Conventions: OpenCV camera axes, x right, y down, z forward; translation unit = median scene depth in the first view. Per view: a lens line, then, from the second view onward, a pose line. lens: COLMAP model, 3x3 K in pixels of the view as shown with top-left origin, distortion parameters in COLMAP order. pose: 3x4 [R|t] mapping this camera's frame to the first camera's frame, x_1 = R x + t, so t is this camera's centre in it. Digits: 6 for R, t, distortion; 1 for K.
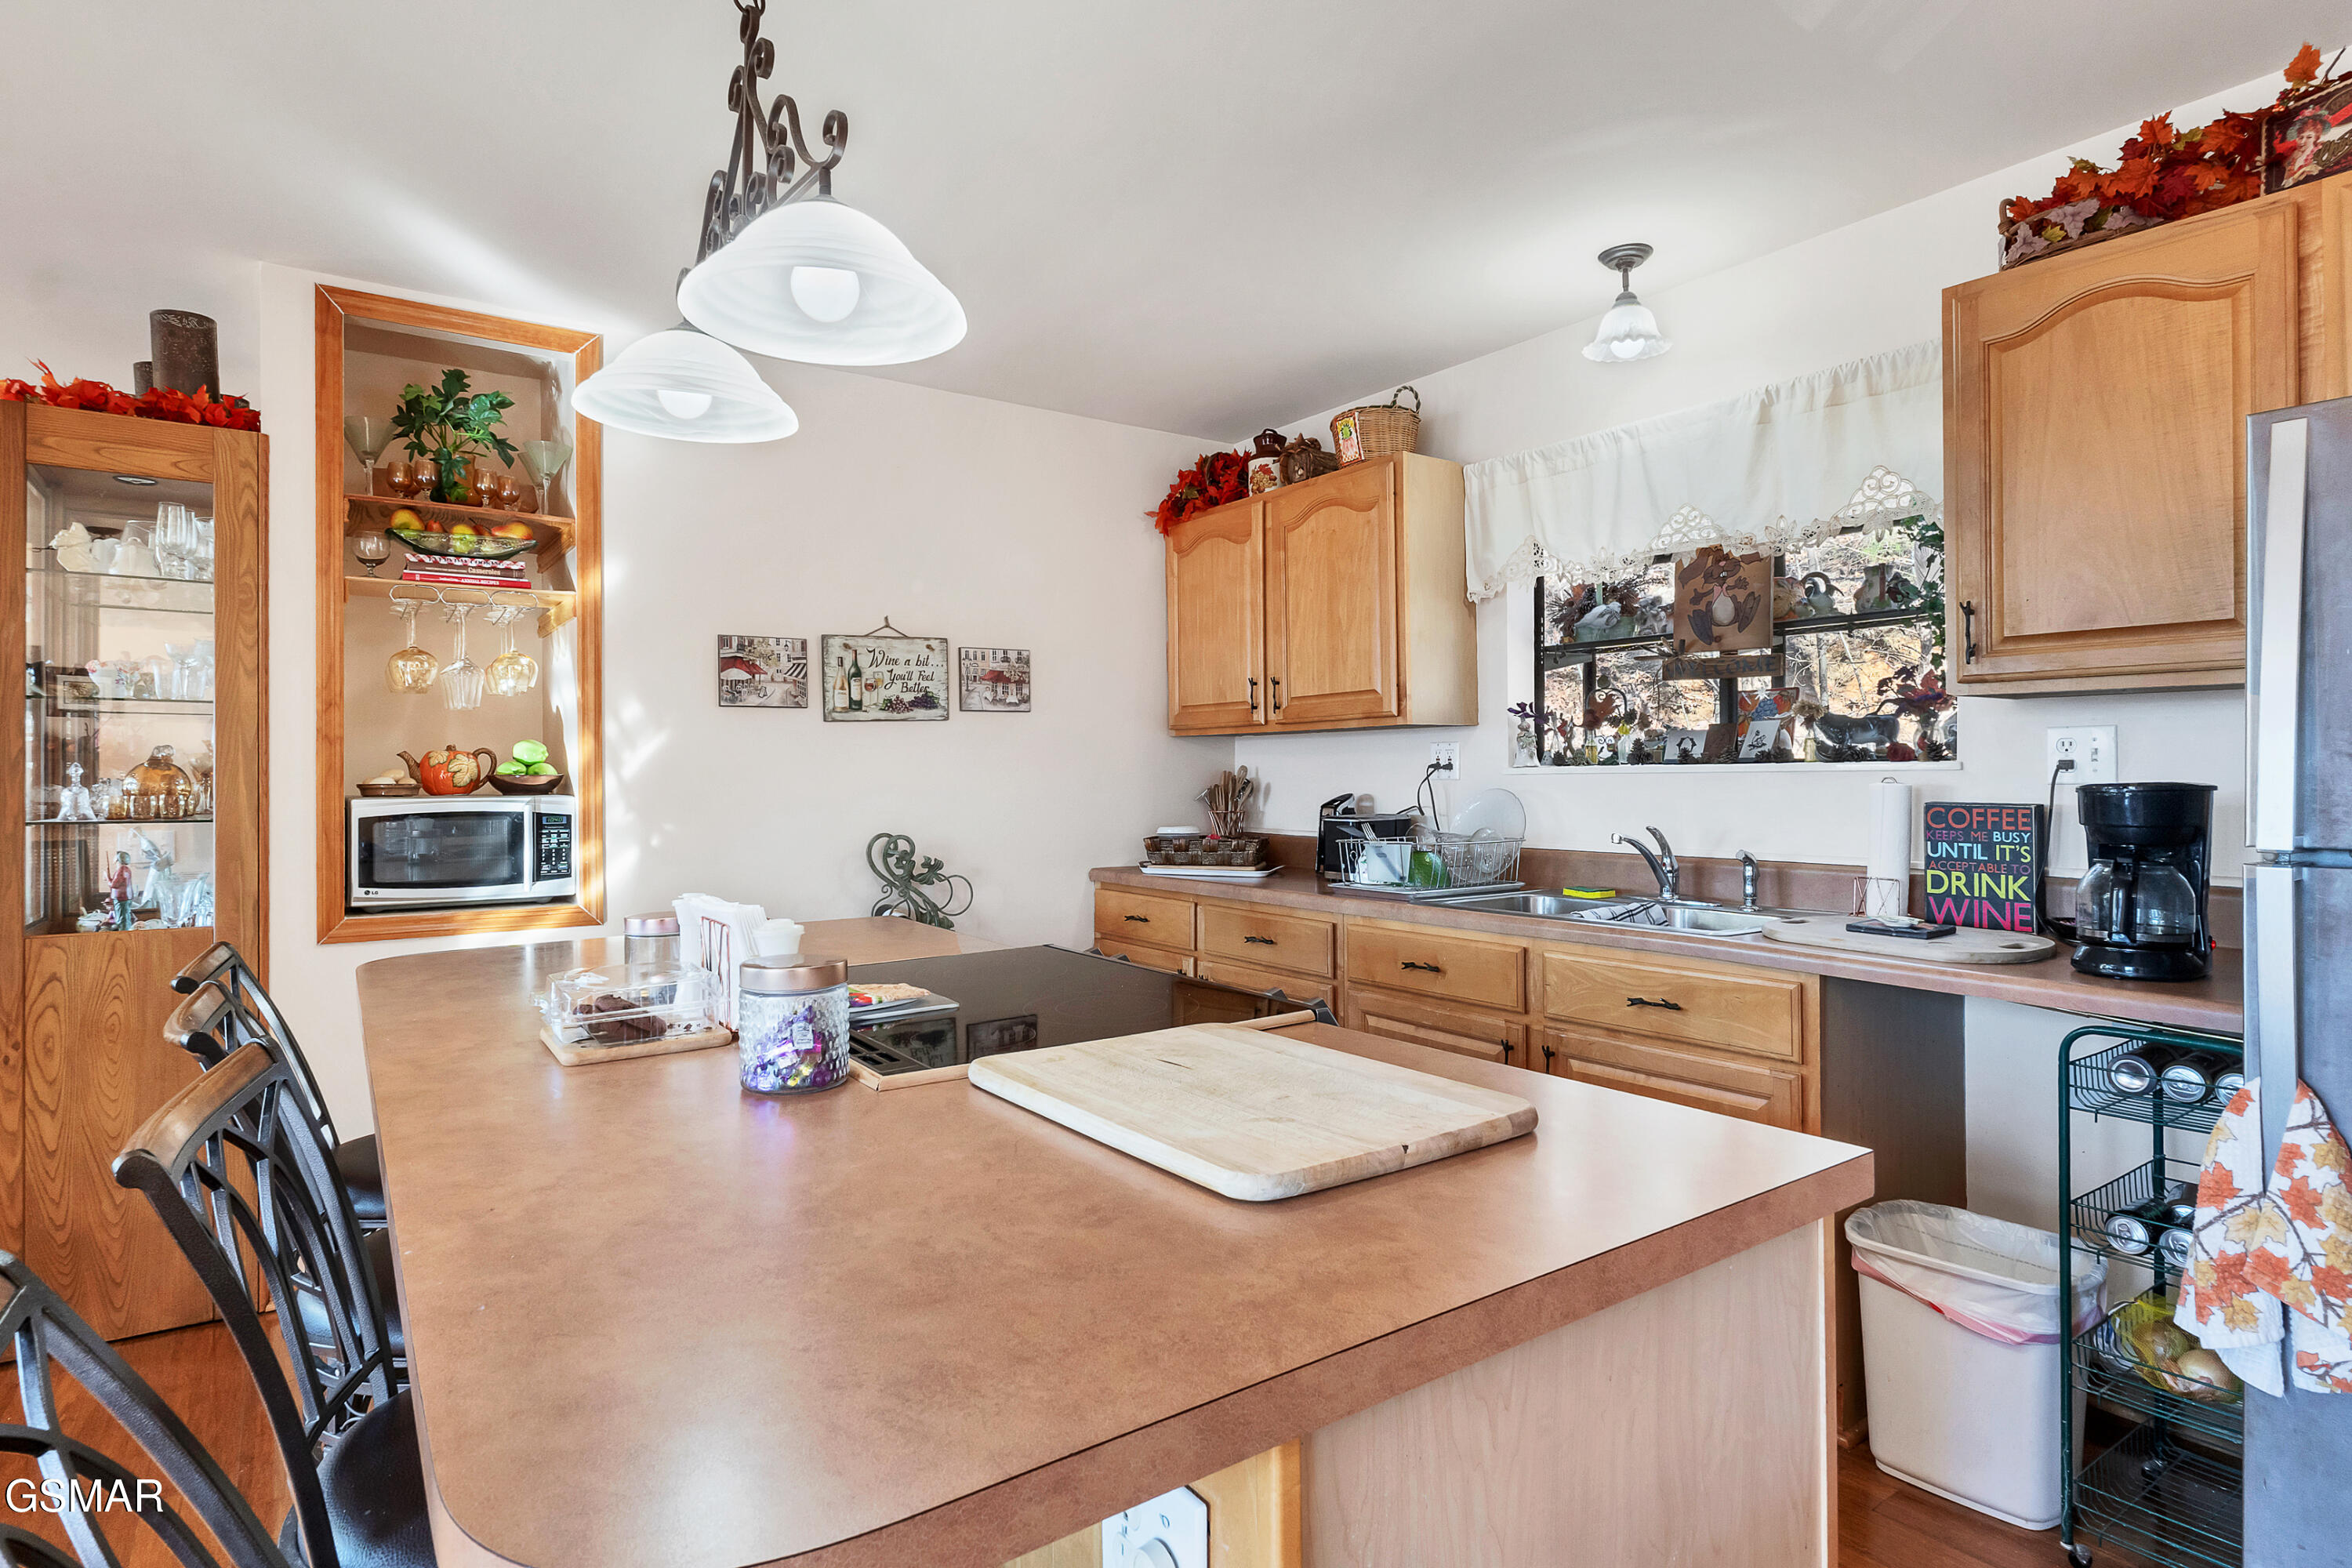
lens RADIAL K [[1204.0, 0, 1174.6], [0, 1204.0, 756.3], [0, 0, 1]] dist [-0.002211, -0.000044]
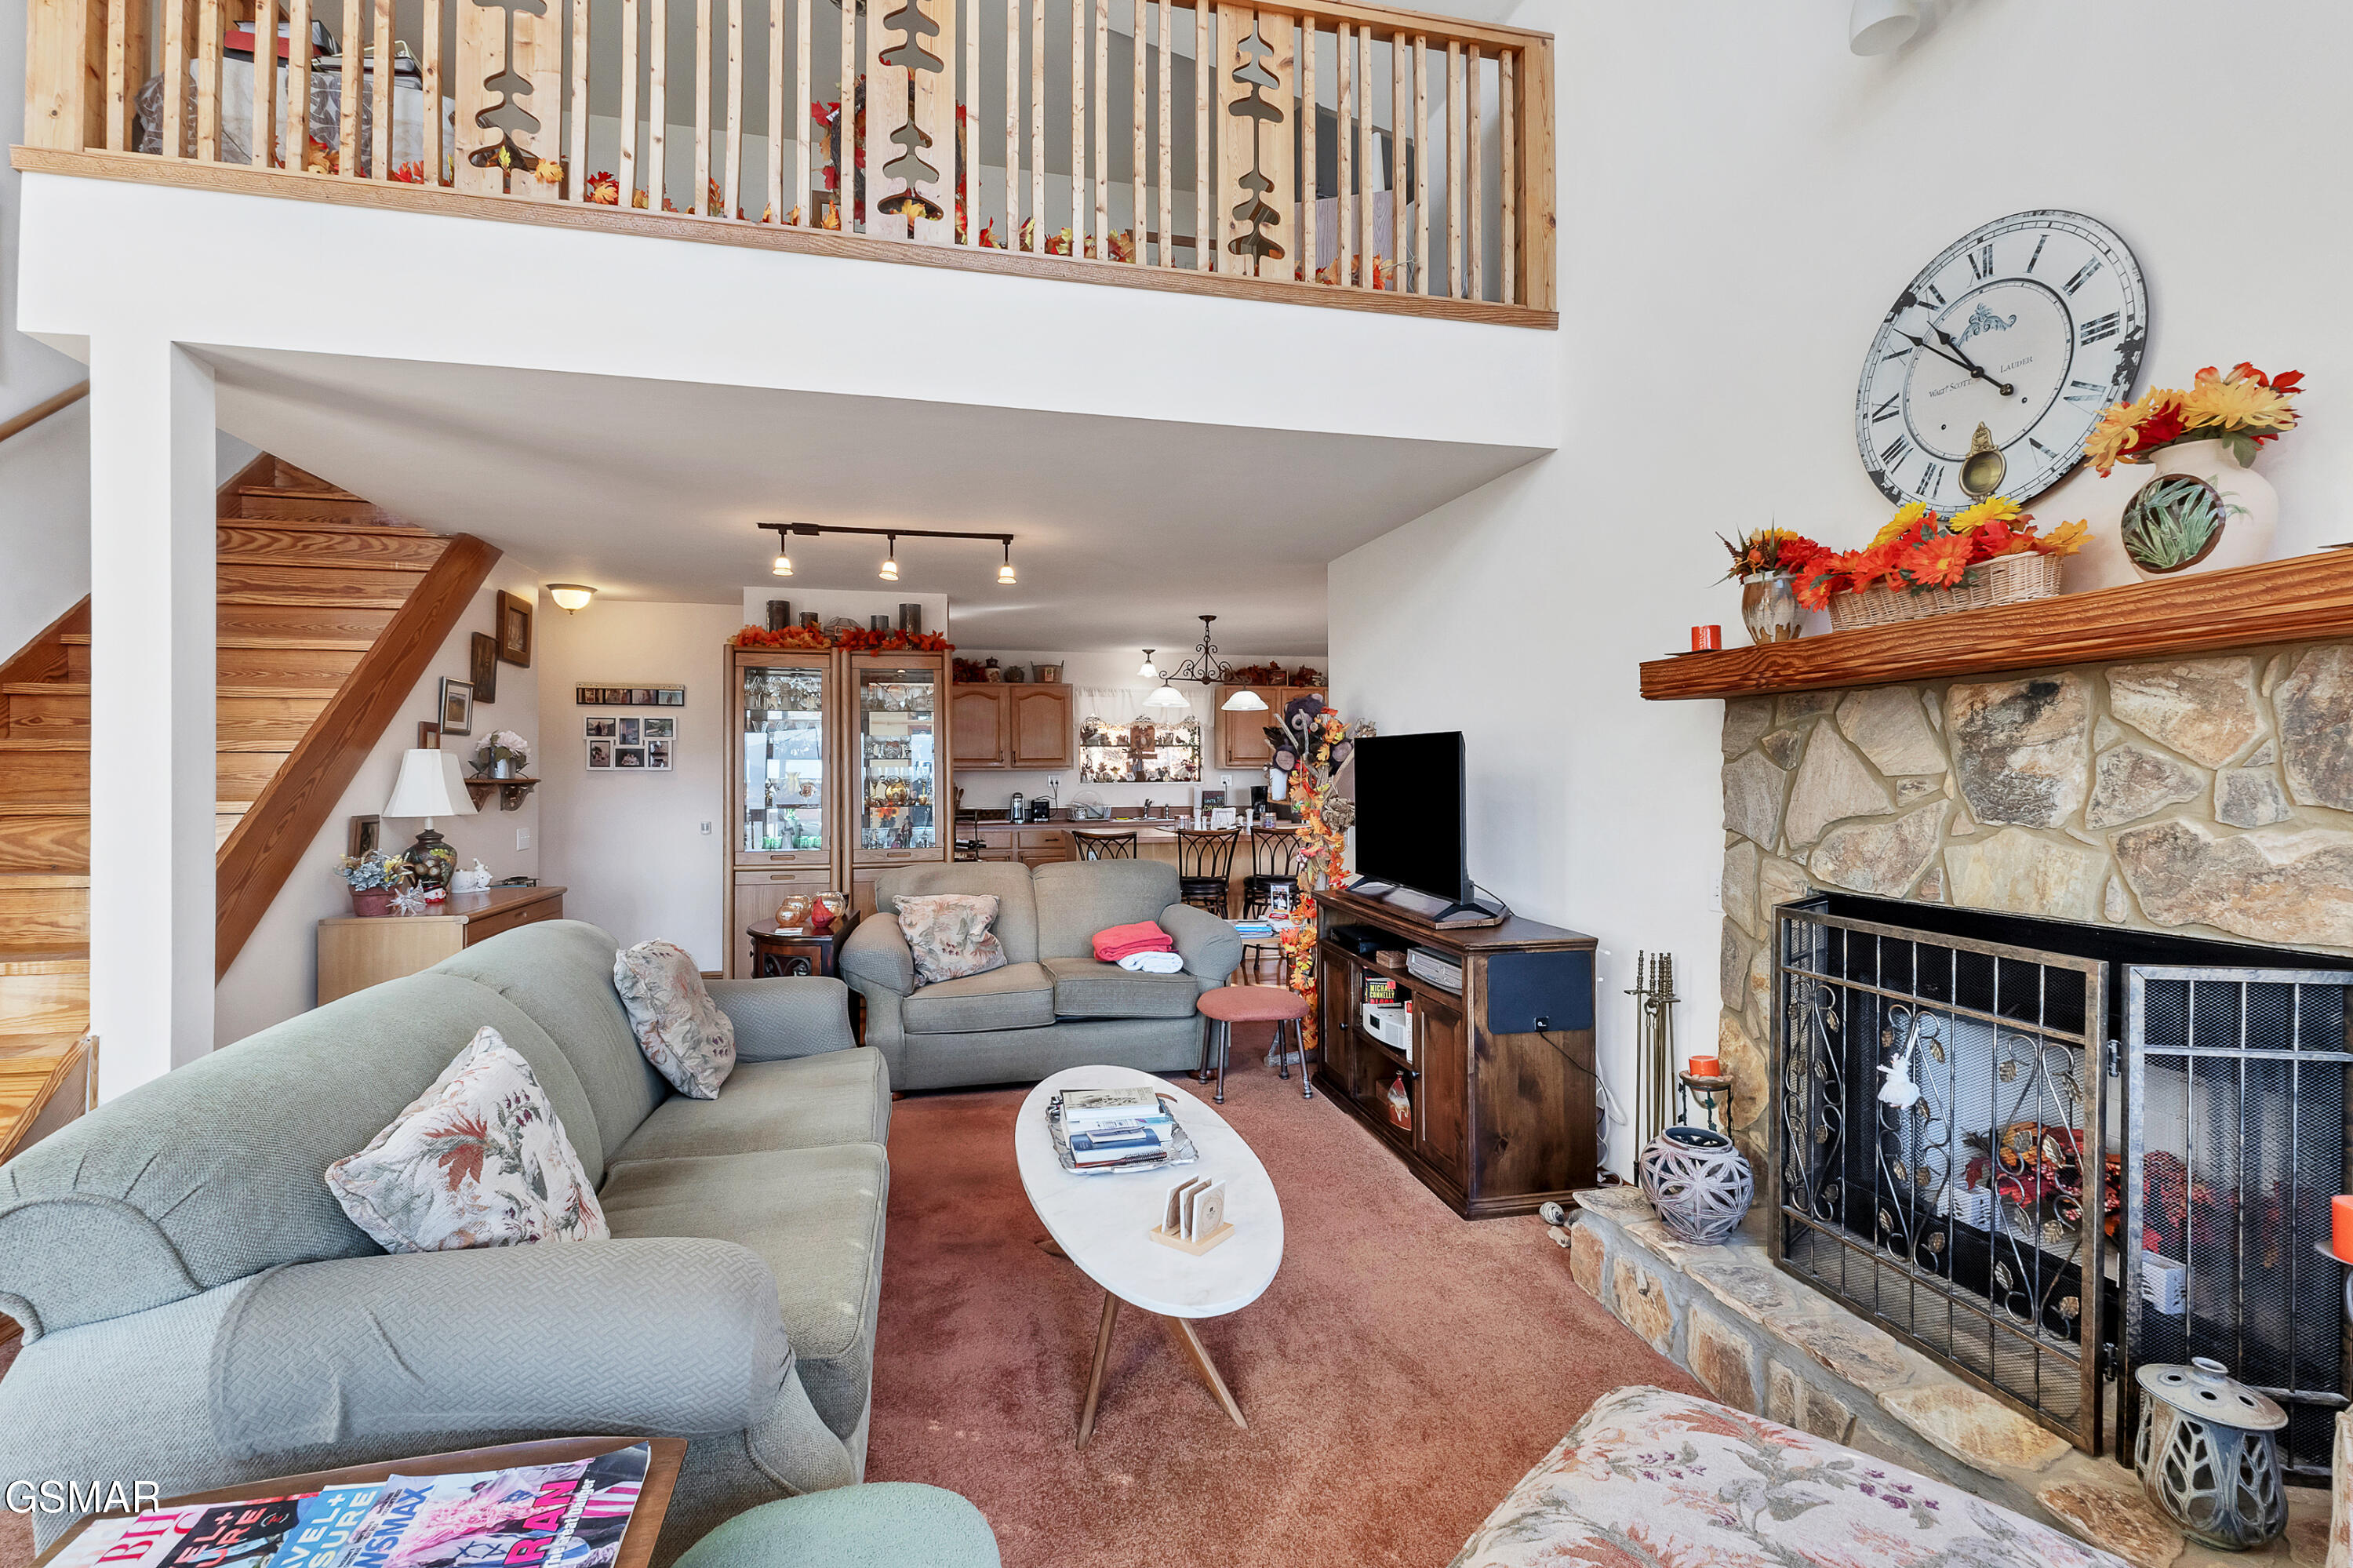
lens RADIAL K [[1046.6, 0, 1161.5], [0, 1046.6, 767.1], [0, 0, 1]] dist [-0.002971, -0.000405]
pose [[0.379849, 0.016463, 0.924902, -2.535490], [-0.009173, 0.999859, -0.014030, 0.004532], [-0.925003, -0.003155, 0.379947, -0.284146]]
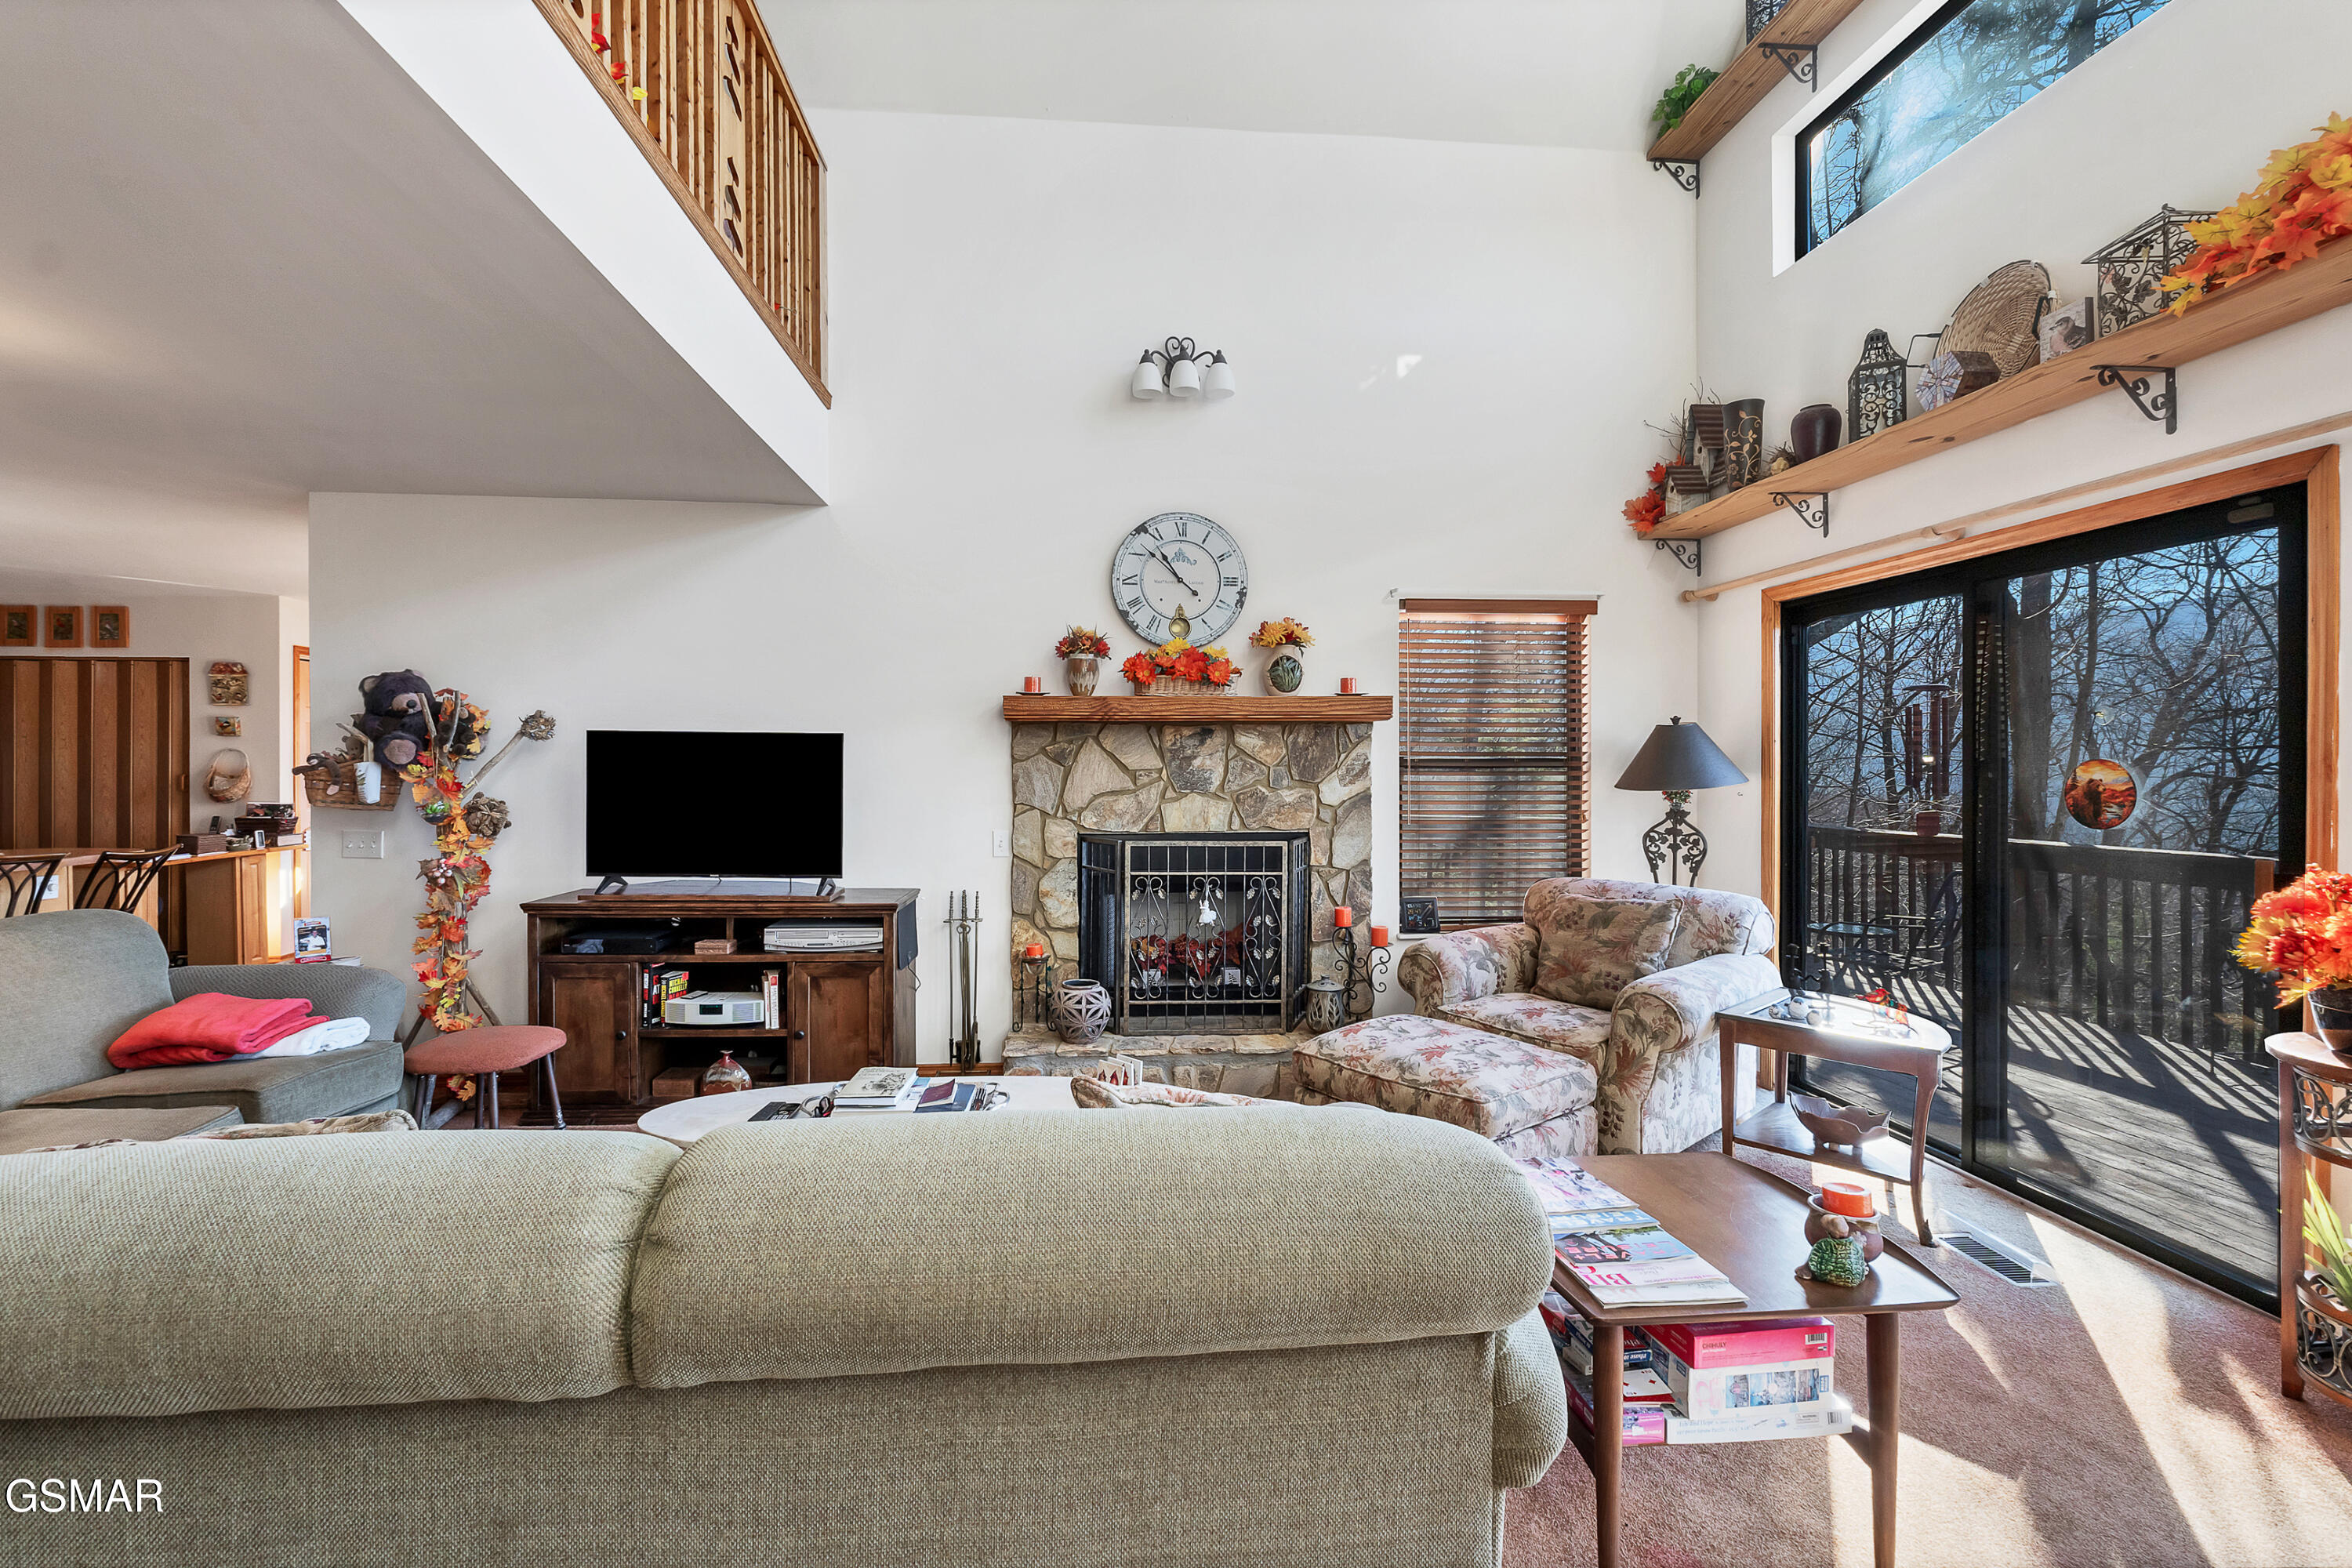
lens RADIAL K [[1046.2, 0, 1161.0], [0, 1046.2, 767.1], [0, 0, 1]] dist [-0.002971, -0.000405]
pose [[-0.859967, 0.009584, 0.510260, -2.416292], [0.005688, 0.999942, -0.009196, 0.005382], [-0.510318, -0.005005, -0.859971, 0.798784]]
